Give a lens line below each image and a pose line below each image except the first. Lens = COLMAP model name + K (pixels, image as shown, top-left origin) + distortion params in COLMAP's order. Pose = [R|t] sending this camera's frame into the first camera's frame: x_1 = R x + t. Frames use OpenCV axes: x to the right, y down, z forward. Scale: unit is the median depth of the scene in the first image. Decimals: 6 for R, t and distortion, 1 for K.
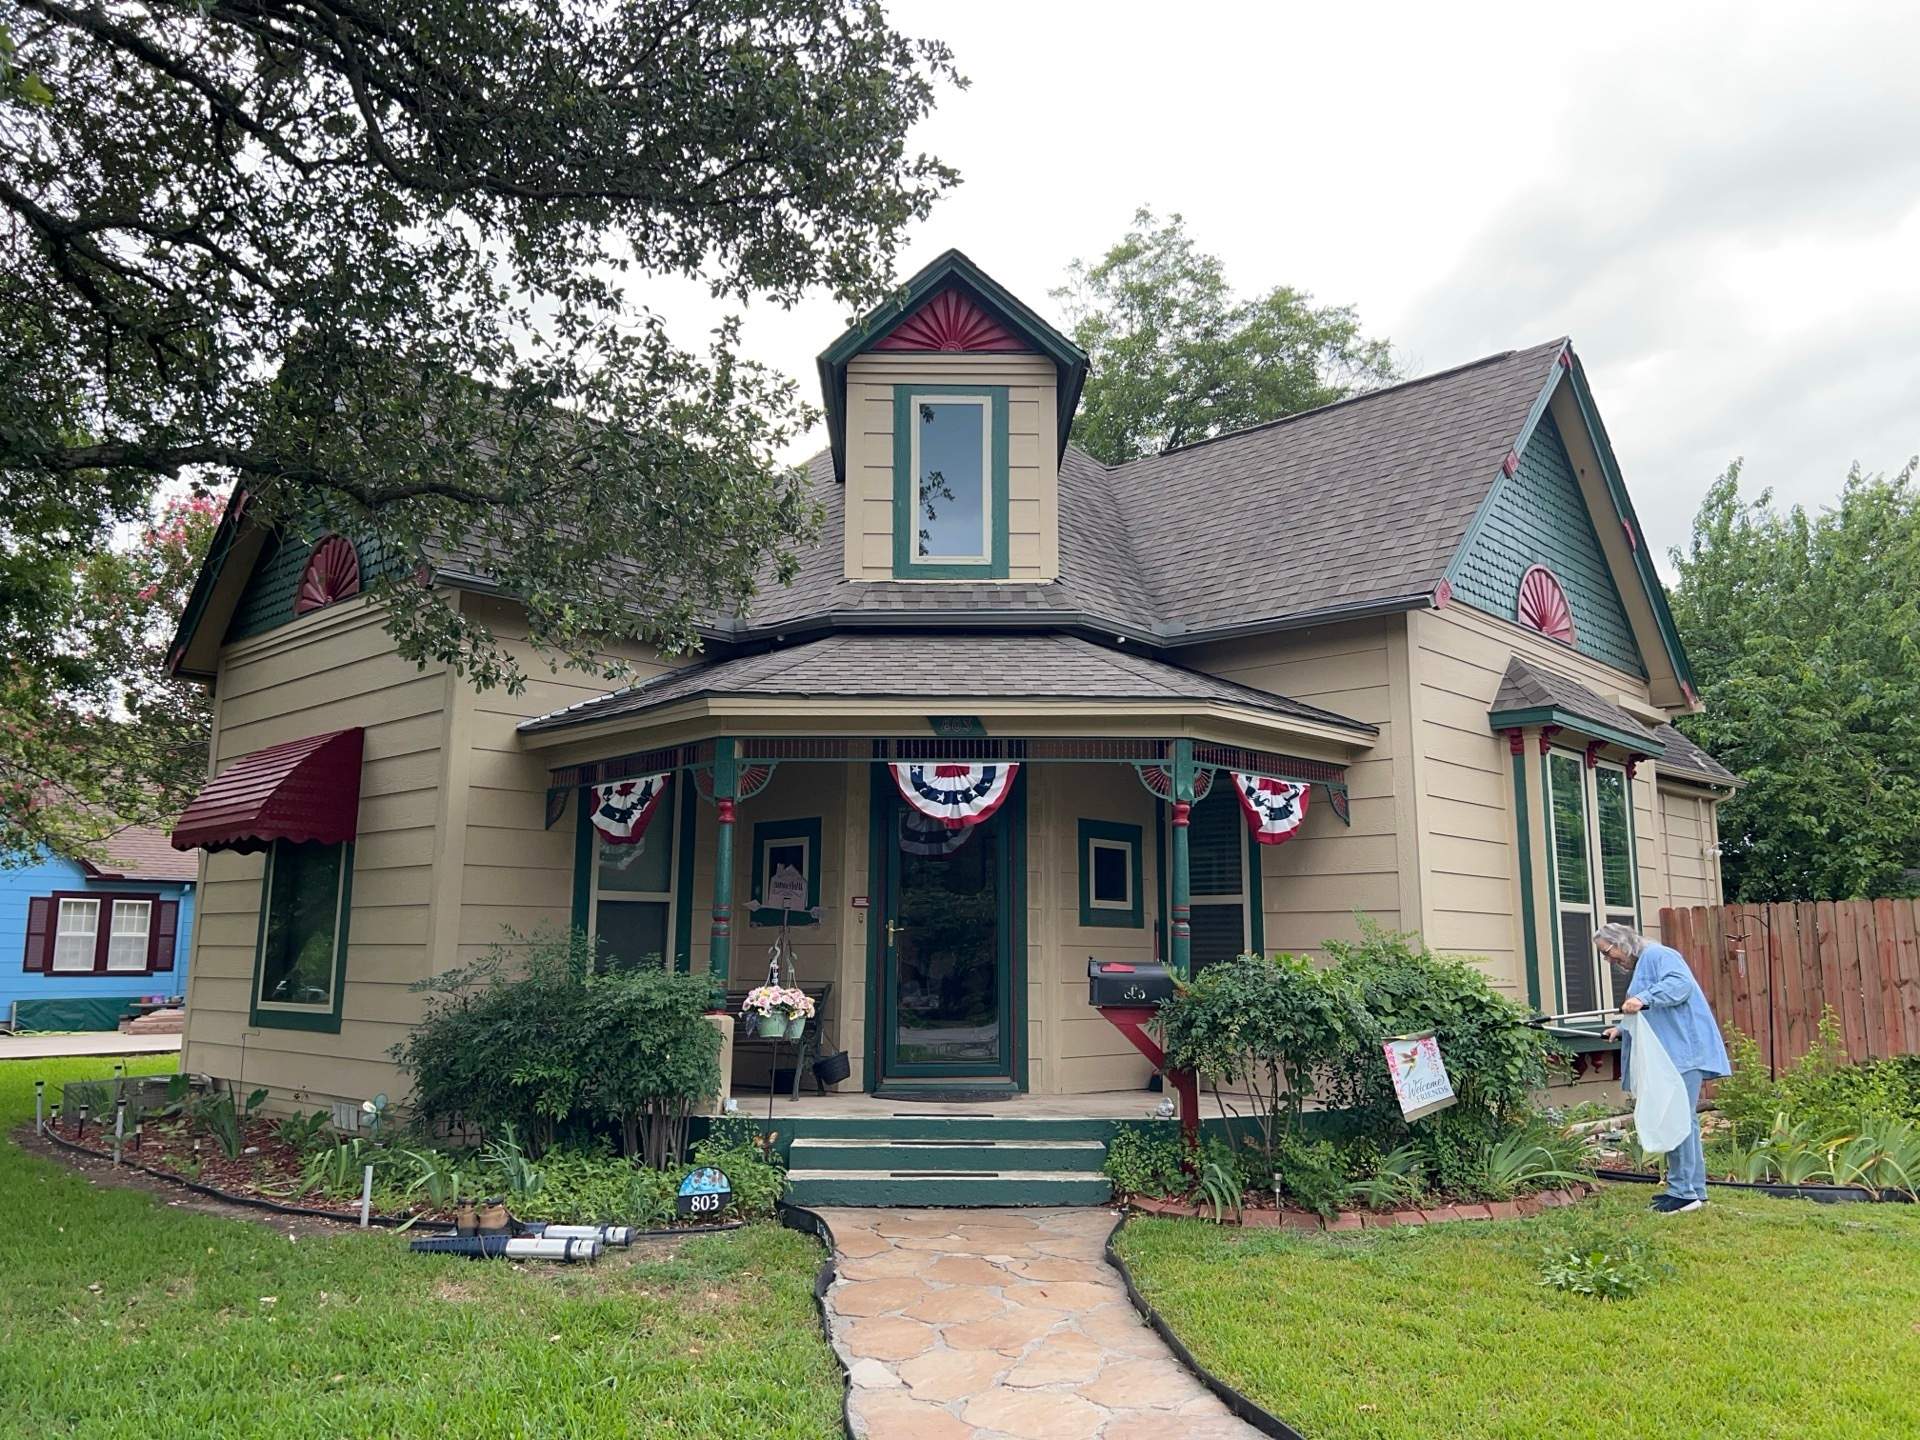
lens RADIAL K [[1412.0, 0, 960.3], [0, 1412.0, 735.6], [0, 0, 1]] dist [0.085159, -0.113171]
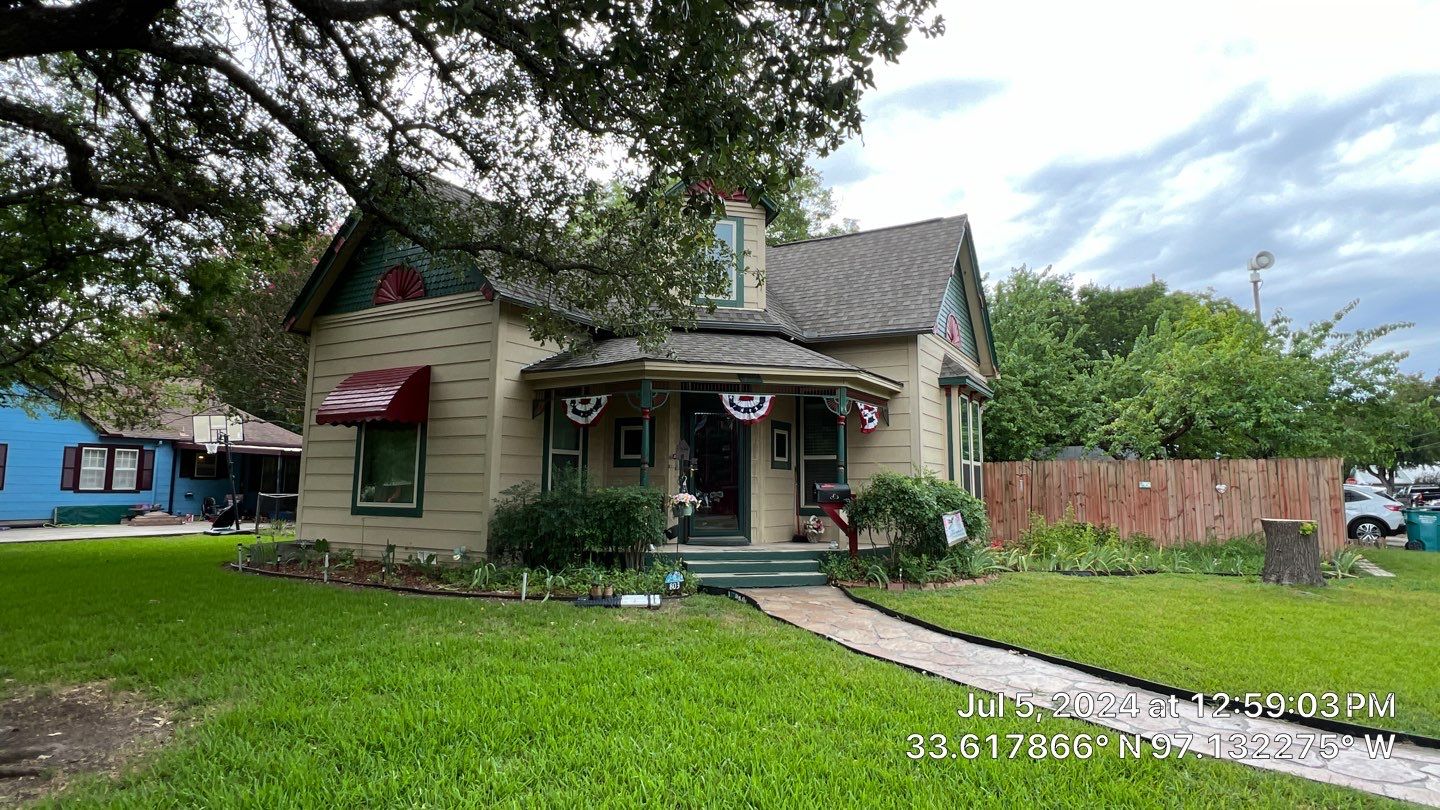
lens RADIAL K [[757.1, 0, 720.0], [0, 757.1, 405.0], [0, 0, 1]] dist [0.001309, 0.000193]
pose [[0.972605, 0.027622, 0.230819, -0.278921], [-0.038411, 0.998363, 0.042381, -0.011556], [-0.229270, -0.050086, 0.972073, -0.127066]]
